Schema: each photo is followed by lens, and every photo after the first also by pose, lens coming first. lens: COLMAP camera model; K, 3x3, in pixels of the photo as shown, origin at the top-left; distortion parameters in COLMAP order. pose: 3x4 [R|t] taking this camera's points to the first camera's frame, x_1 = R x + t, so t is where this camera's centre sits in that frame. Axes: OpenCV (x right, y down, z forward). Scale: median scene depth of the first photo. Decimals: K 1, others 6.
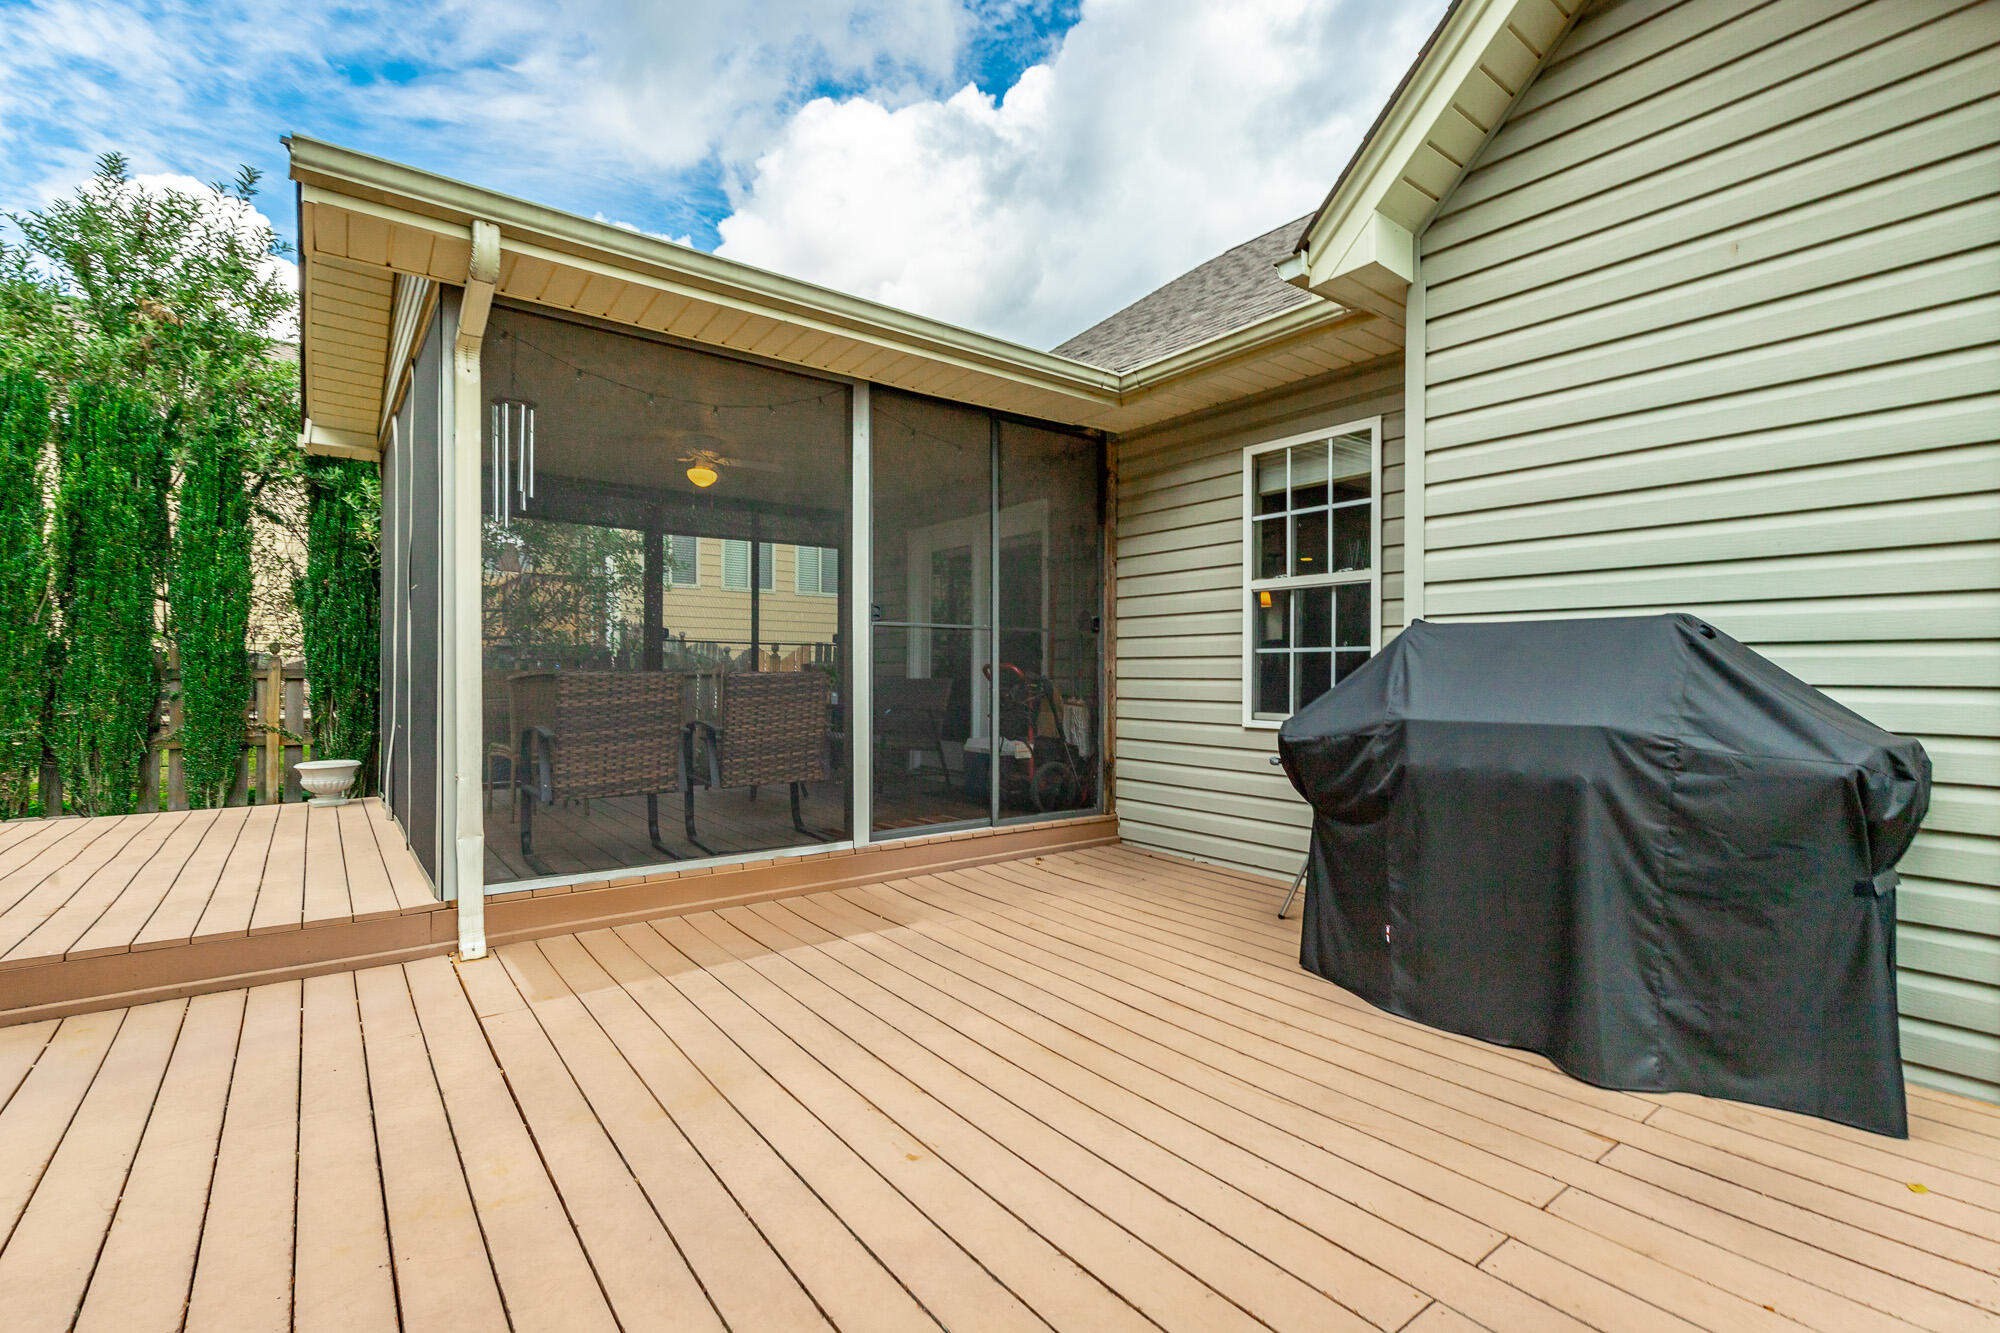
lens RADIAL K [[906.9, 0, 1002.3], [0, 906.9, 668.2], [0, 0, 1]] dist [0.010476, -0.002054]
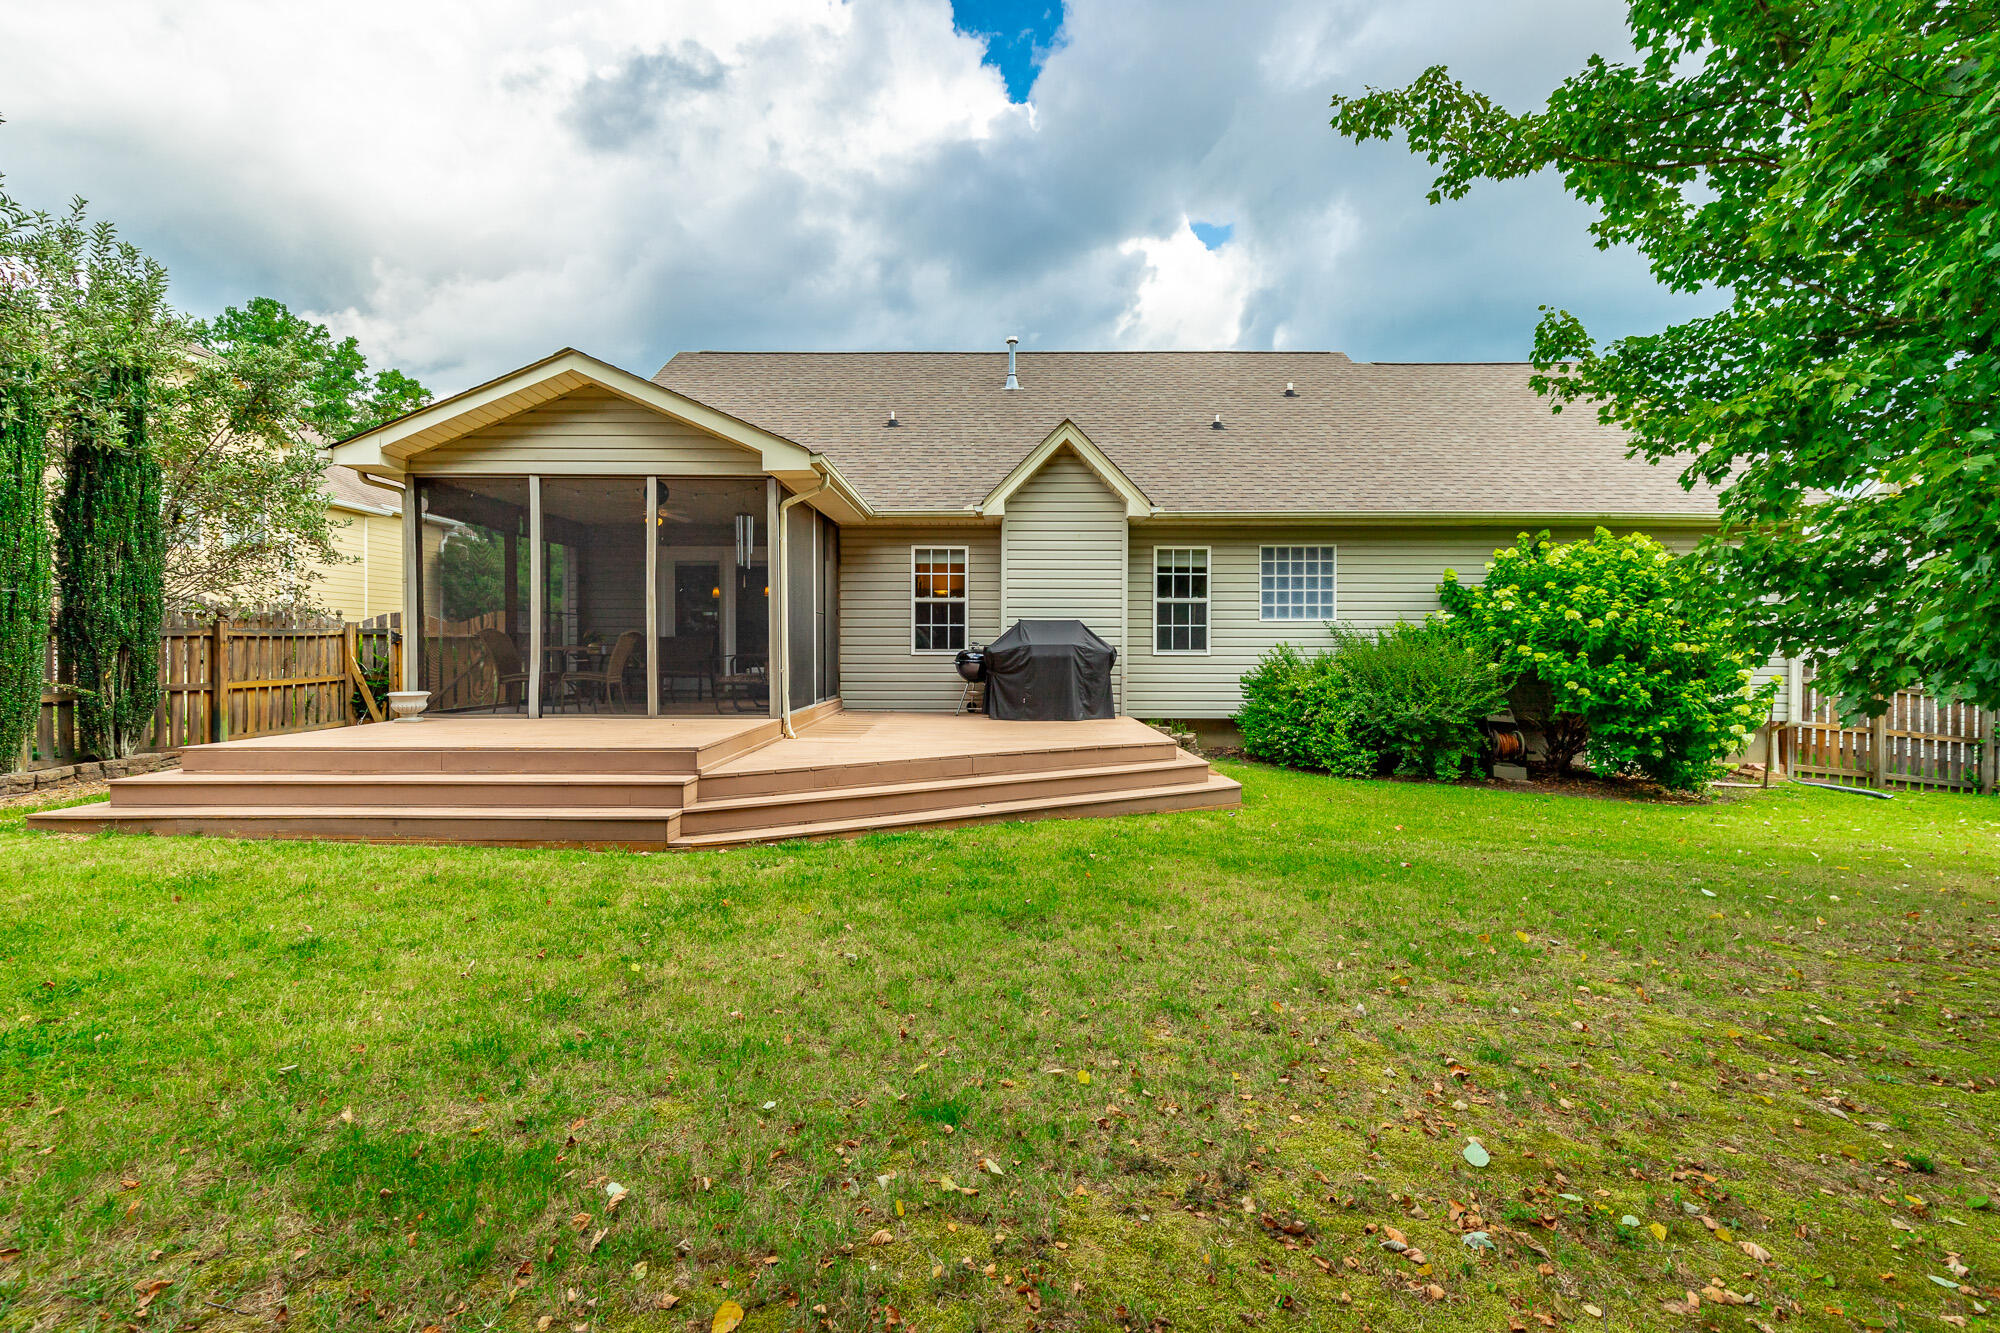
lens RADIAL K [[906.9, 0, 1019.2], [0, 906.9, 655.1], [0, 0, 1]] dist [0.010476, -0.002054]
pose [[0.611302, -0.013653, 0.791279, -1.688750], [-0.004573, 0.999774, 0.020783, 0.012211], [-0.791384, -0.016323, 0.611101, -0.858854]]
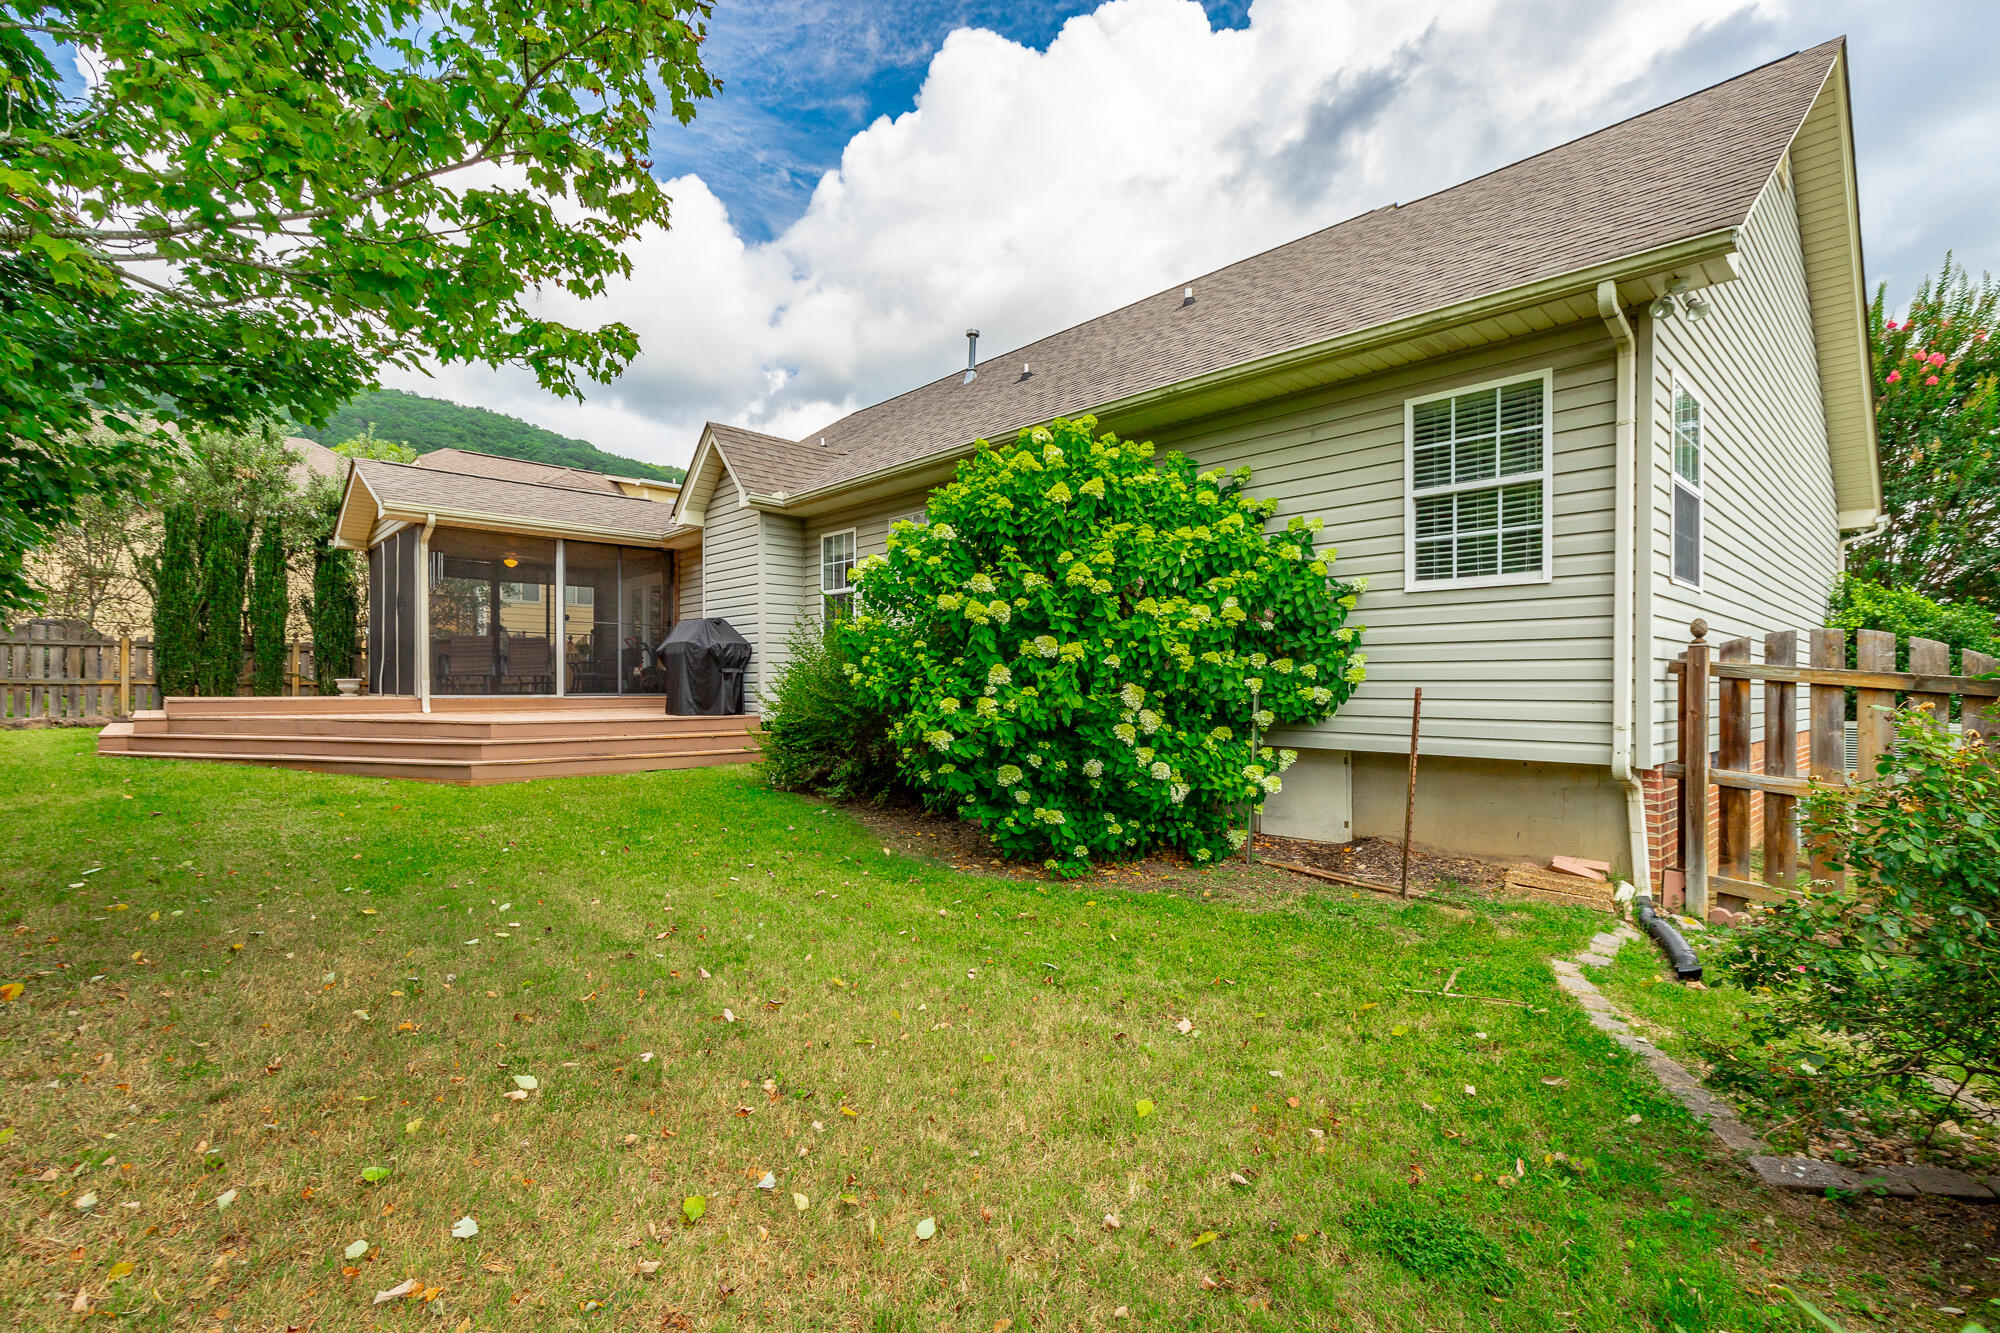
lens RADIAL K [[906.9, 0, 1001.3], [0, 906.9, 688.1], [0, 0, 1]] dist [0.010476, -0.002054]
pose [[0.994777, -0.002284, 0.102046, 0.961769], [0.001632, 0.999978, 0.006473, 0.150548], [-0.102059, -0.006273, 0.994759, -2.071702]]
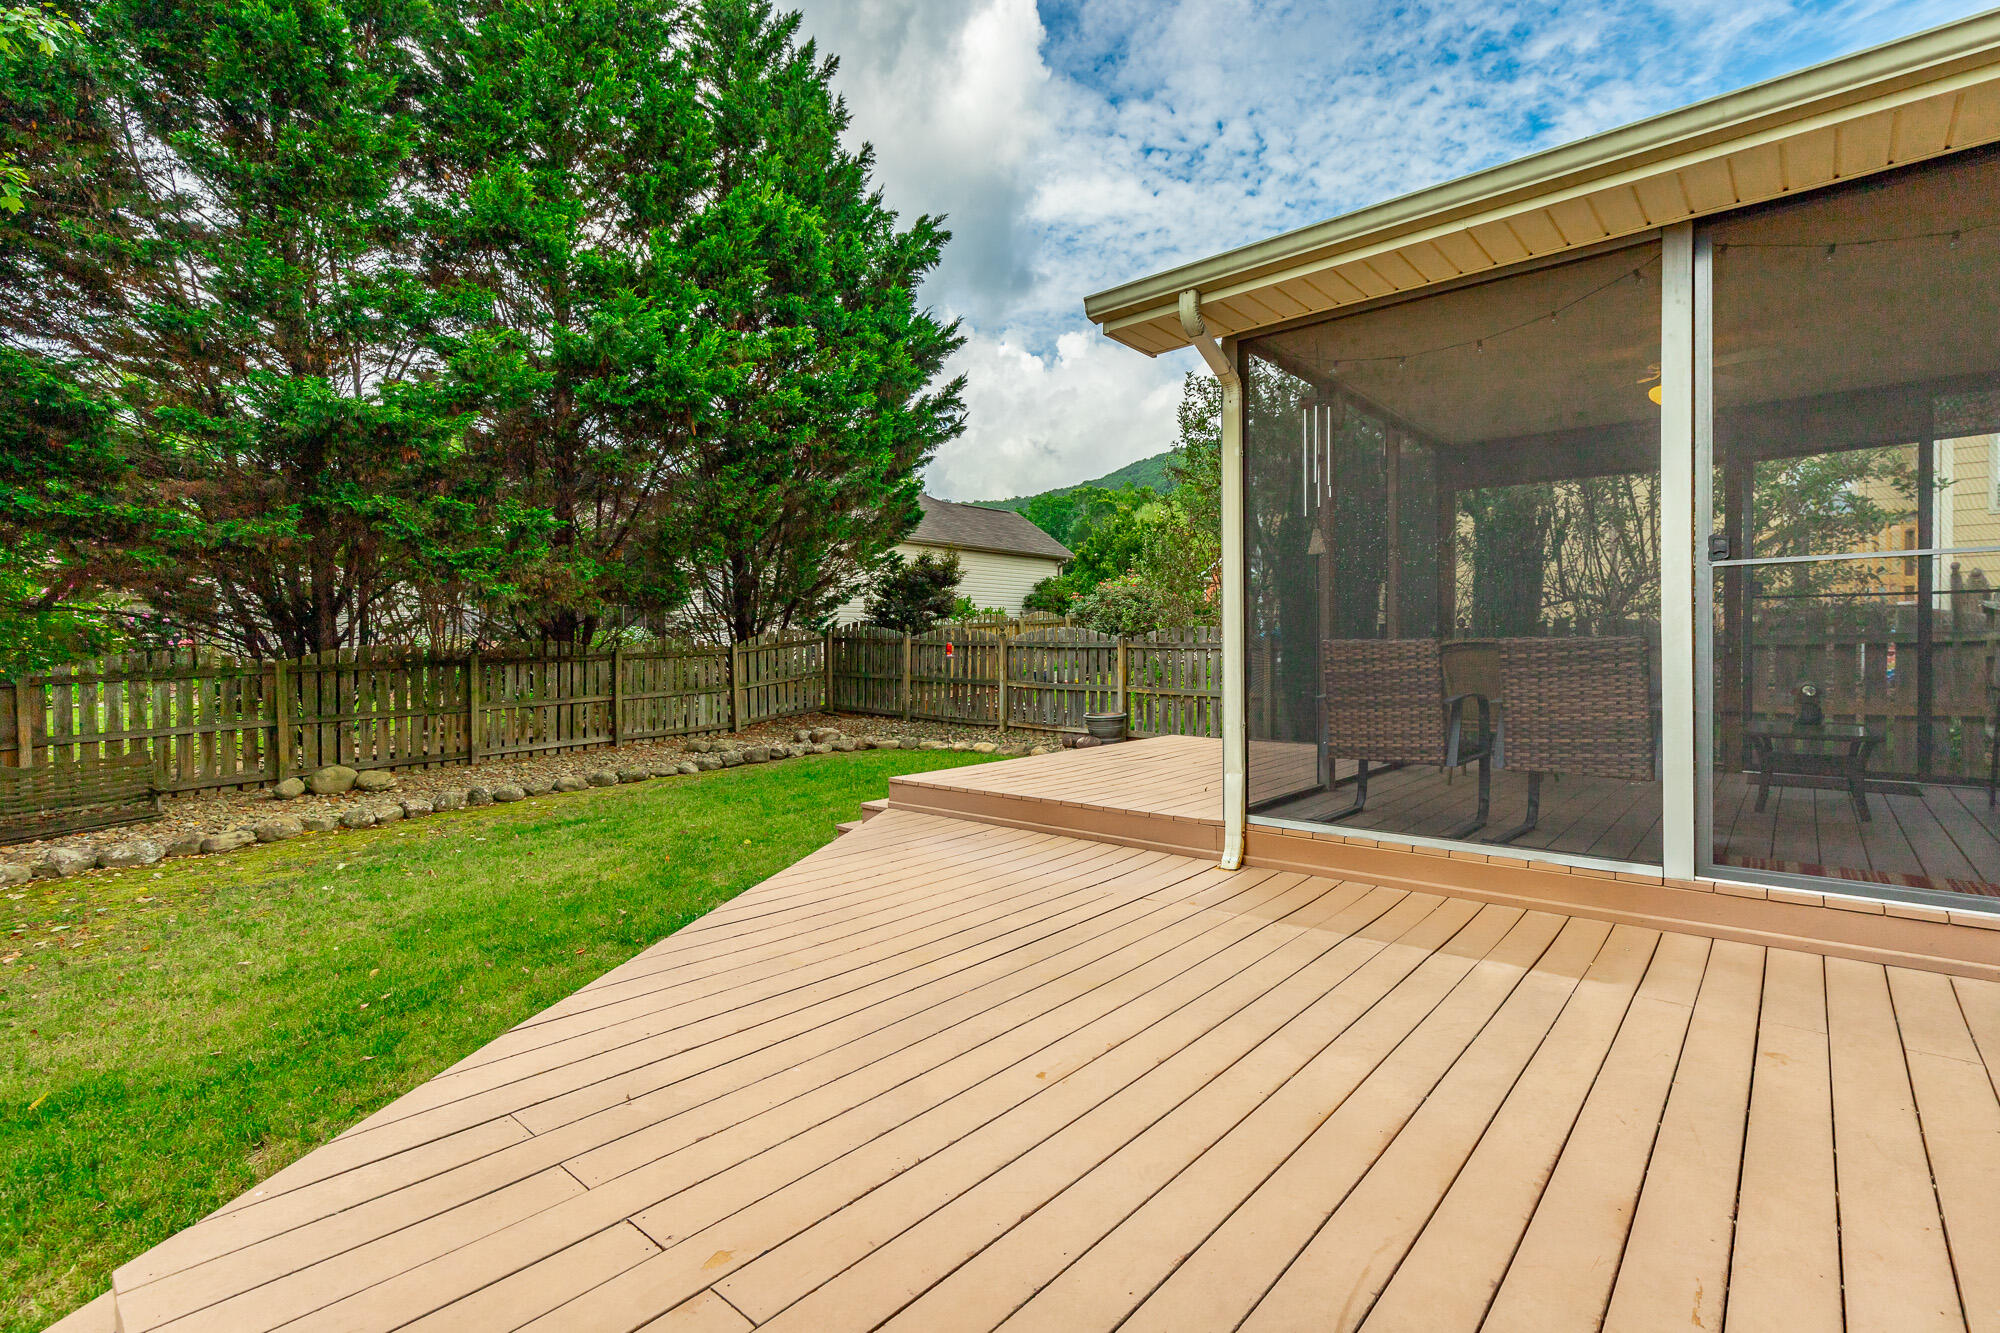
lens RADIAL K [[906.9, 0, 1005.8], [0, 906.9, 659.4], [0, 0, 1]] dist [0.010476, -0.002054]
pose [[0.205089, 0.007528, -0.978714, 0.439534], [0.015268, 0.999824, 0.010889, 0.007450], [0.978624, -0.017176, 0.204938, 0.333030]]
